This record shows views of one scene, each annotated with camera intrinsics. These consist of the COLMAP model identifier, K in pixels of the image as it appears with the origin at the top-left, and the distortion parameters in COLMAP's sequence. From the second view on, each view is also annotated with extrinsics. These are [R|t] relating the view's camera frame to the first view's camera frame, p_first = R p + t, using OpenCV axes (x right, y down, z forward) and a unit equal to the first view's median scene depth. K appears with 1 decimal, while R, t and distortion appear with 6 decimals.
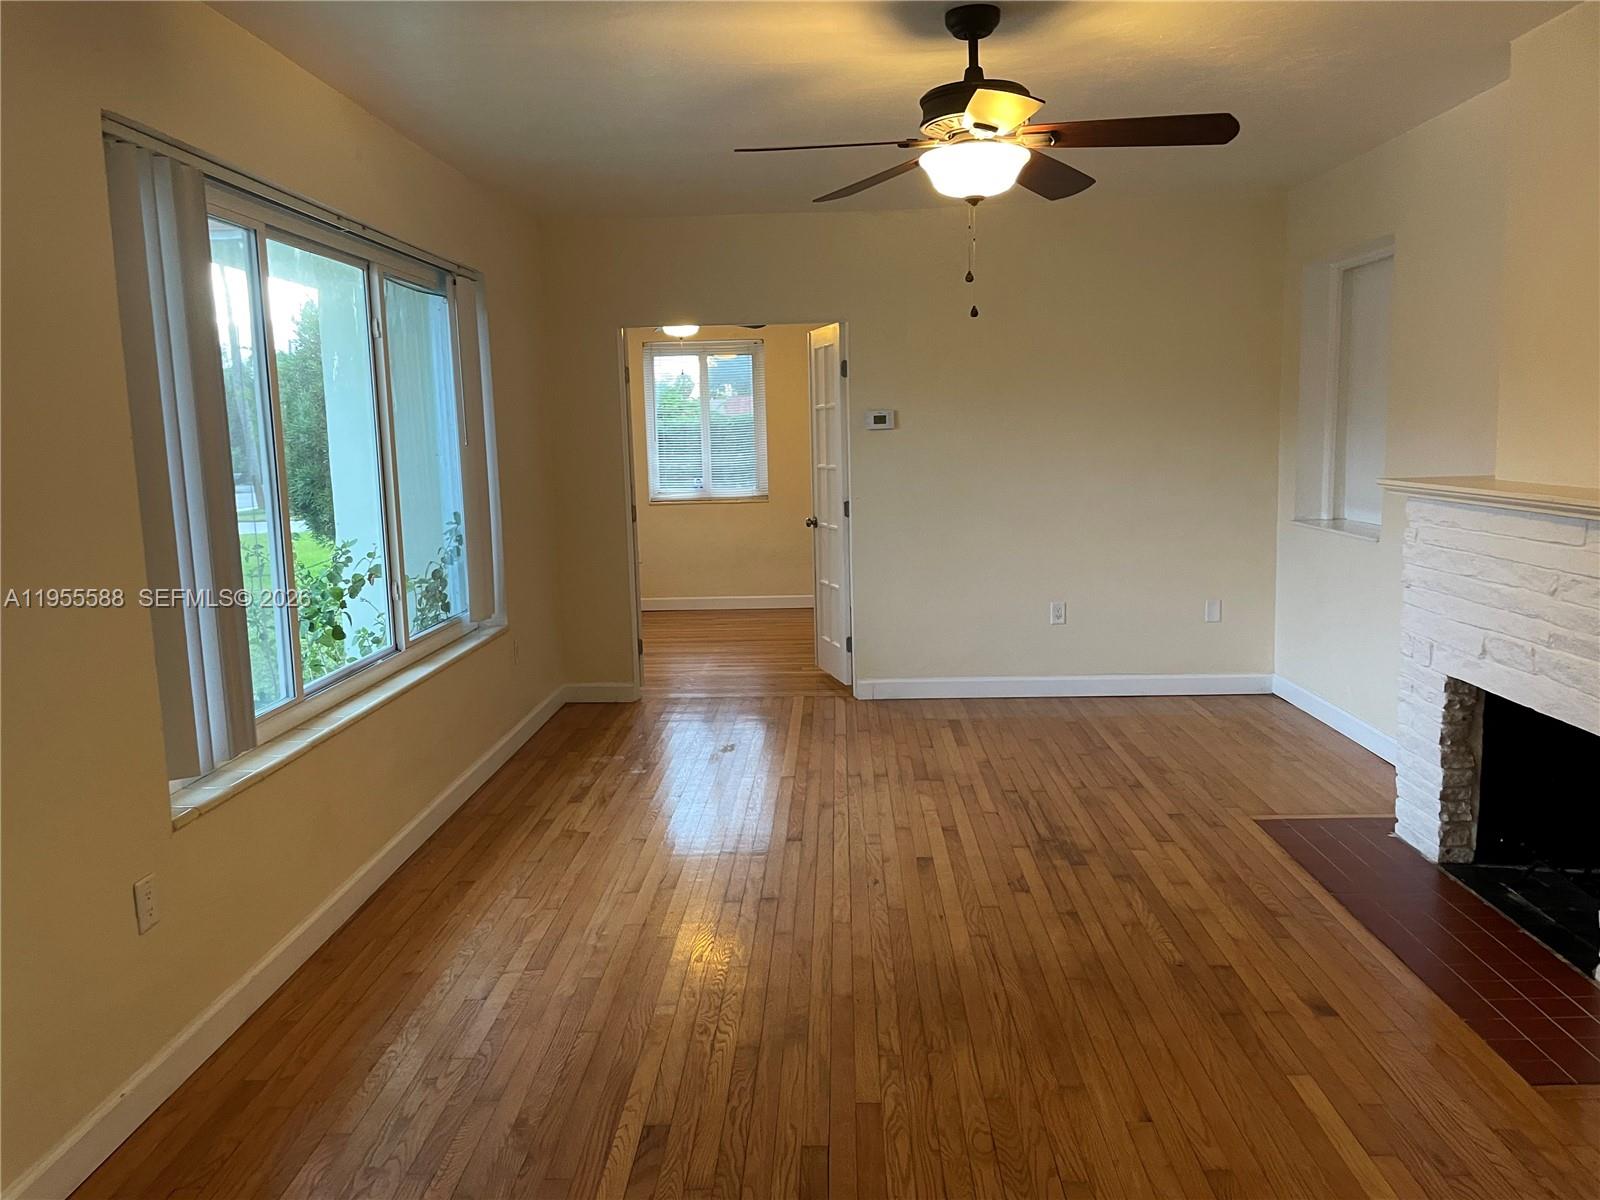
lens RADIAL K [[1236.1, 0, 800.6], [0, 1236.1, 603.0], [0, 0, 1]] dist [0.079572, -0.112476]
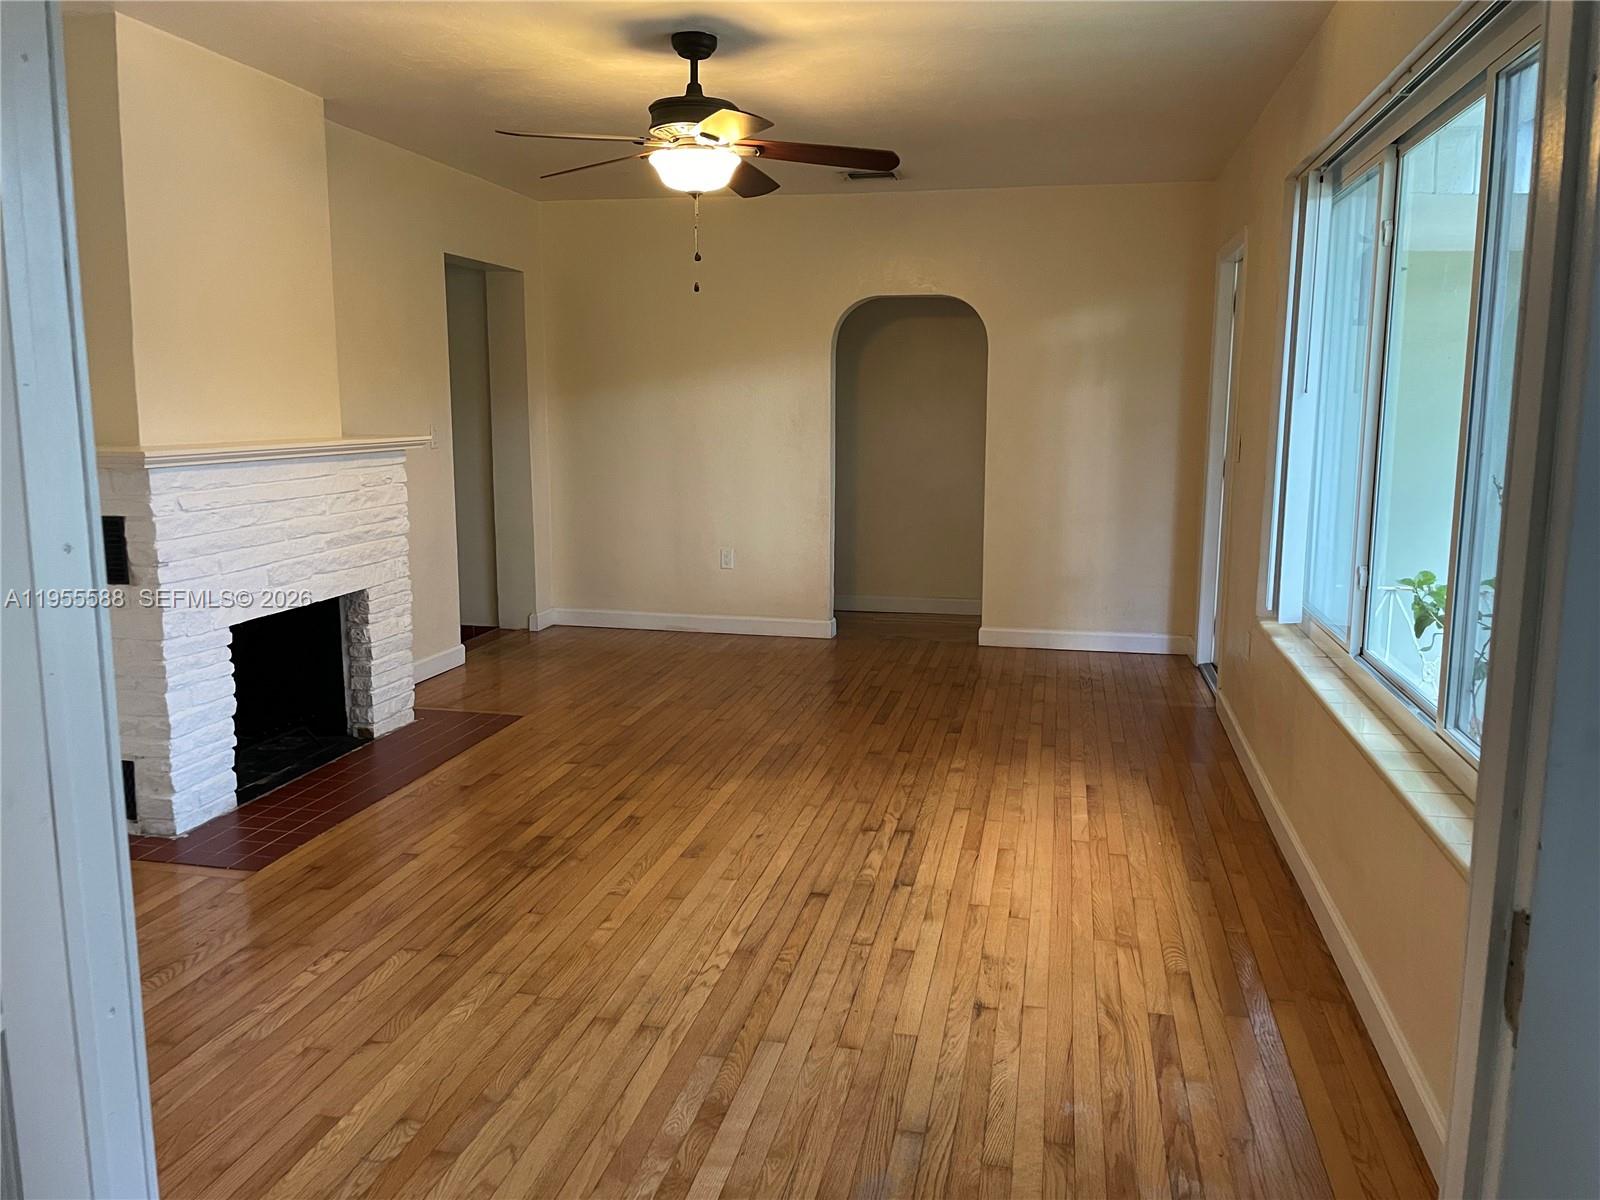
lens RADIAL K [[1236.1, 0, 798.3], [0, 1236.1, 591.5], [0, 0, 1]] dist [0.079572, -0.112476]
pose [[-0.984028, -0.007245, 0.177865, -0.141499], [0.044012, 0.958250, 0.282524, -0.237197], [-0.172486, 0.285839, -0.942626, 1.812523]]
